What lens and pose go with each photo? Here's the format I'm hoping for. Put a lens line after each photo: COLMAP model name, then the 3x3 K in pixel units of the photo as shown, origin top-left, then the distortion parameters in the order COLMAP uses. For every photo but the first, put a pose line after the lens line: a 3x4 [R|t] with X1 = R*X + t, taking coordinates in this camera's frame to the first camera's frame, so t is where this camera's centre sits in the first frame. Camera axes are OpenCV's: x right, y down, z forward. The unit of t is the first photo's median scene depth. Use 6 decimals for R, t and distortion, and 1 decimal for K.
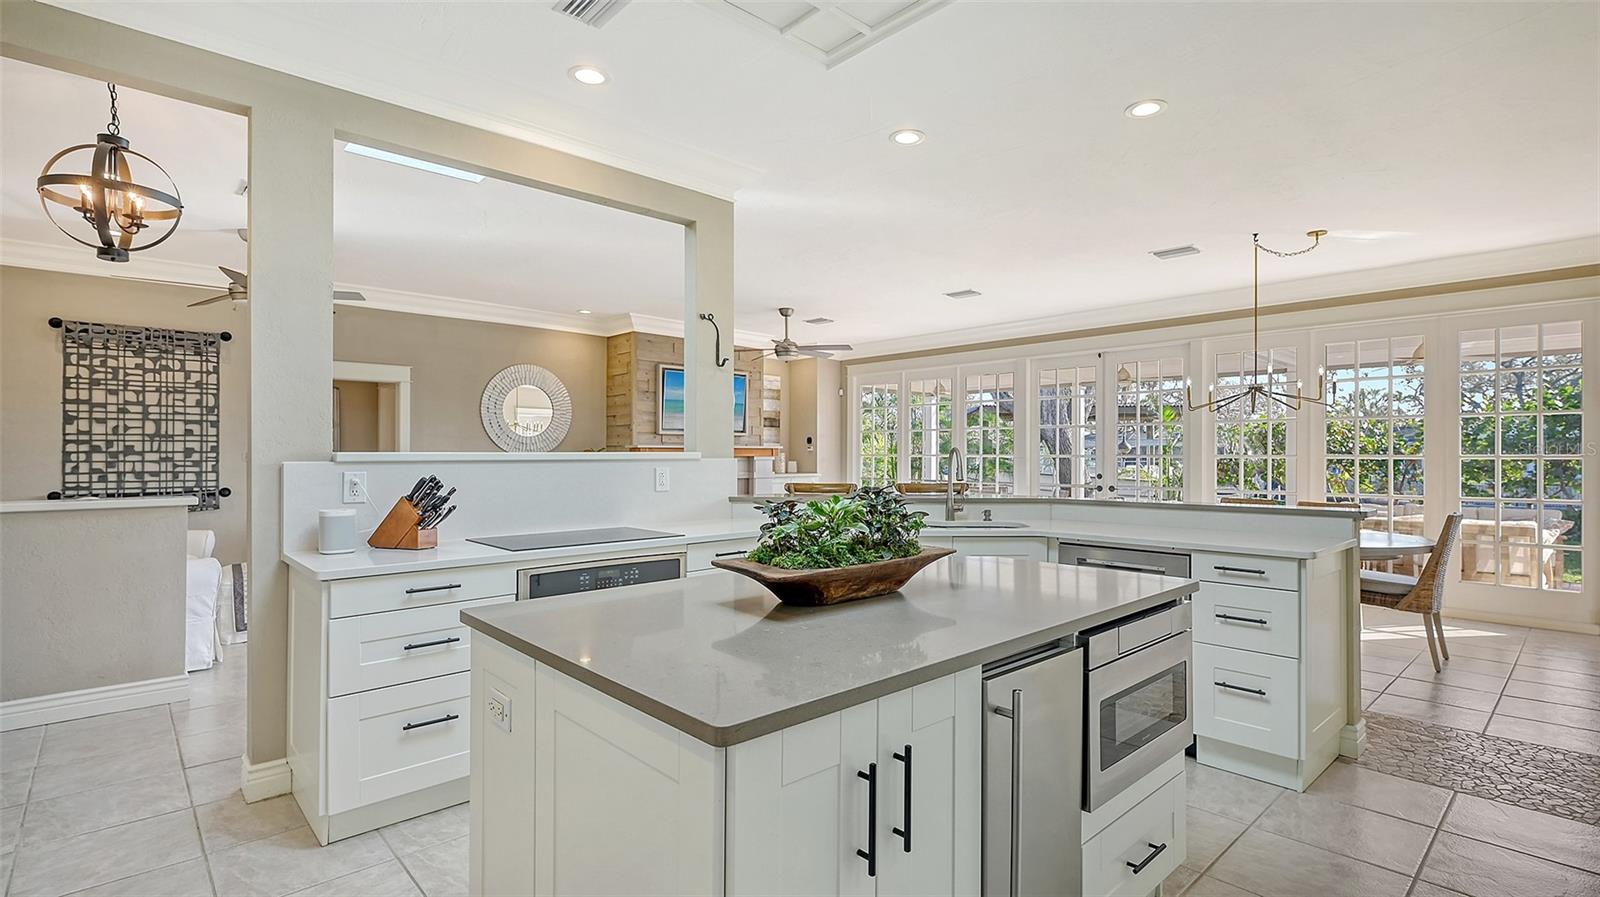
lens RADIAL K [[740.7, 0, 806.4], [0, 740.7, 456.1], [0, 0, 1]] dist [-0.001816, -0.001226]
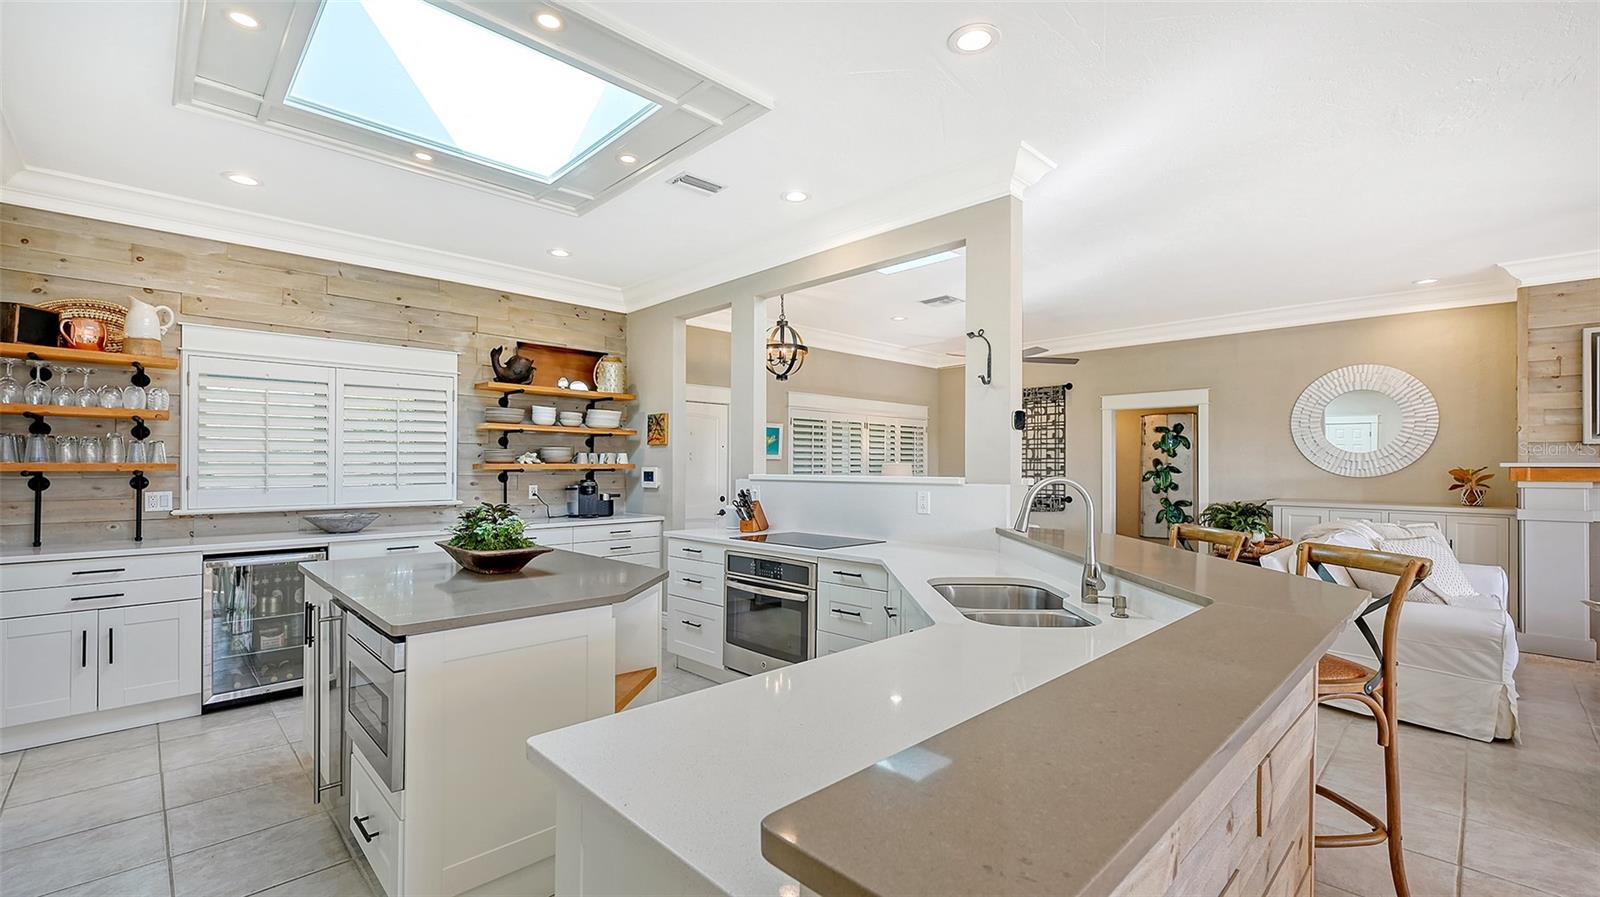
lens RADIAL K [[662.9, 0, 796.2], [0, 662.9, 458.8], [0, 0, 1]] dist [-0.000305, 0.000015]
pose [[0.026975, -0.009885, -0.999587, 0.451296], [-0.005745, 0.999933, -0.010044, -0.012063], [0.999620, 0.006013, 0.026916, 0.482048]]
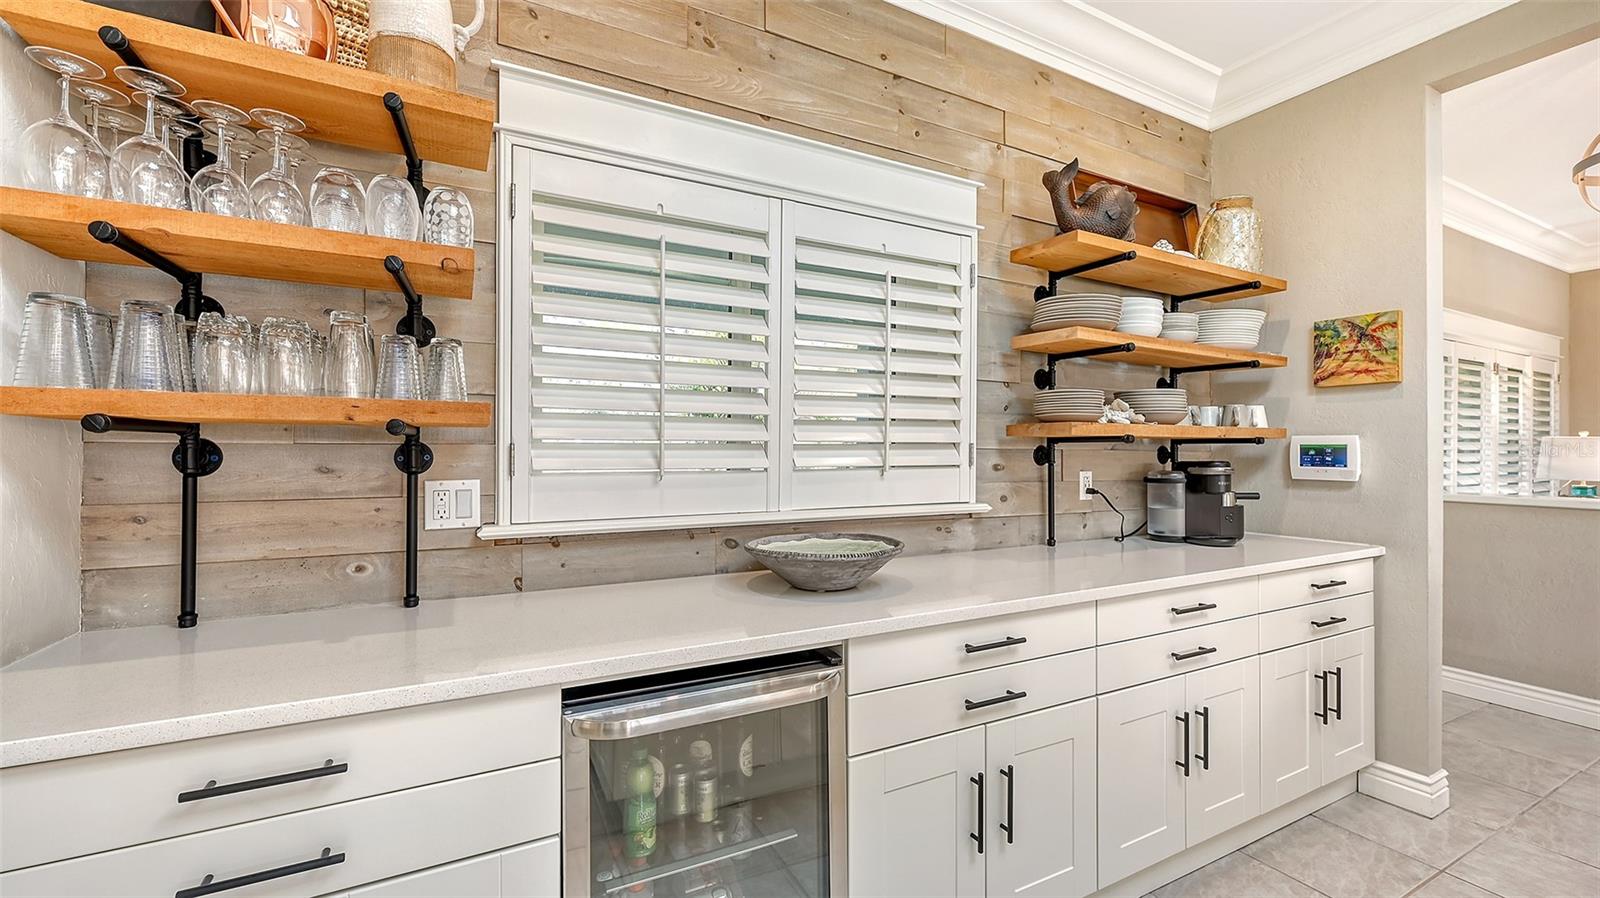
lens RADIAL K [[642.5, 0, 786.3], [0, 642.5, 446.4], [0, 0, 1]] dist [-0.005601, 0.000098]
pose [[-0.276098, -0.001900, -0.961128, 0.025446], [-0.011217, 0.999936, 0.001245, 0.001175], [0.961064, 0.011125, -0.276102, 0.101476]]
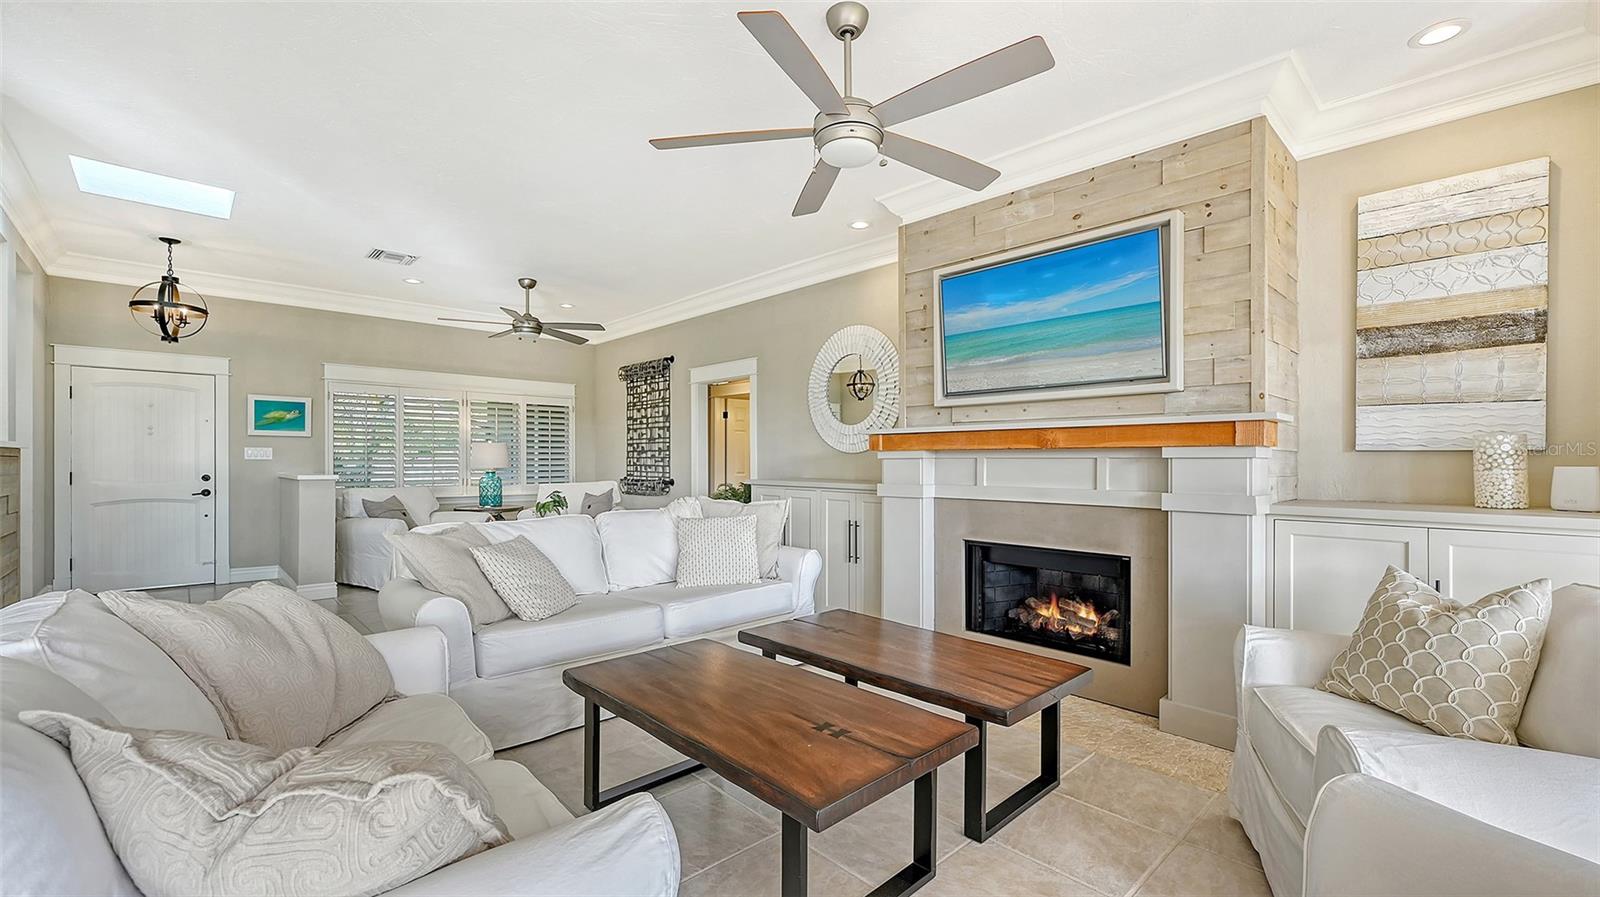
lens RADIAL K [[662.9, 0, 794.7], [0, 662.9, 471.7], [0, 0, 1]] dist [-0.000305, 0.000015]
pose [[0.005471, 0.015461, -0.999866, 0.368094], [-0.006793, 0.999858, 0.015424, 0.012373], [0.999962, 0.006708, 0.005575, 1.260088]]
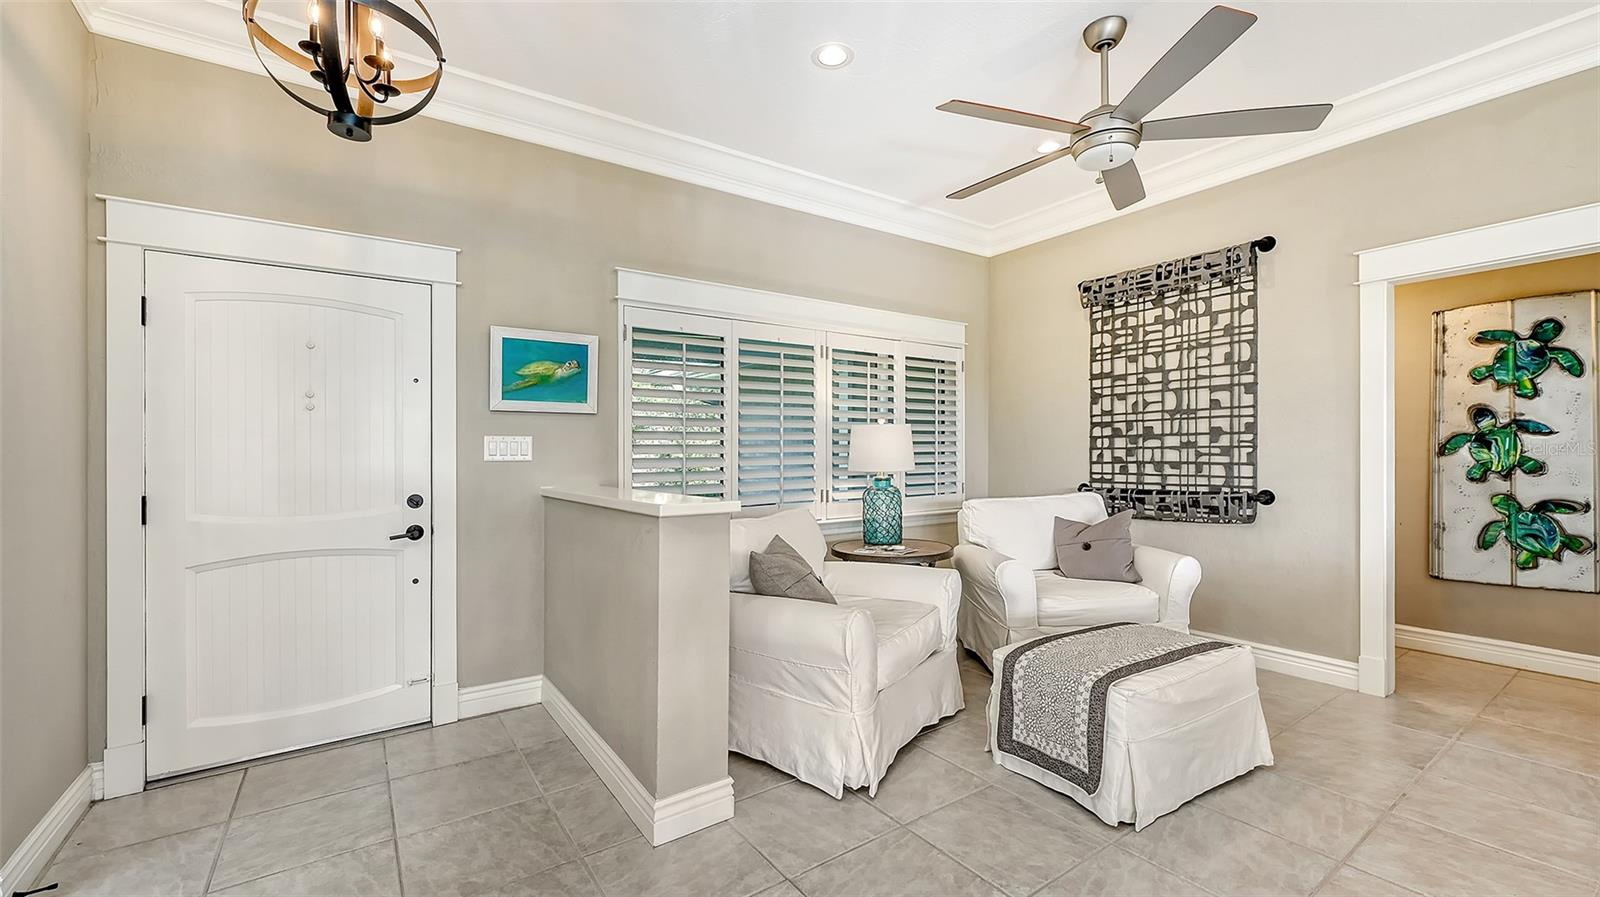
lens RADIAL K [[642.5, 0, 800.0], [0, 642.5, 459.3], [0, 0, 1]] dist [-0.005601, 0.000098]
pose [[-0.138260, 0.011659, -0.990327, -0.212874], [0.005406, 0.999925, 0.011017, 0.009480], [0.990381, -0.003830, -0.138313, 0.721280]]
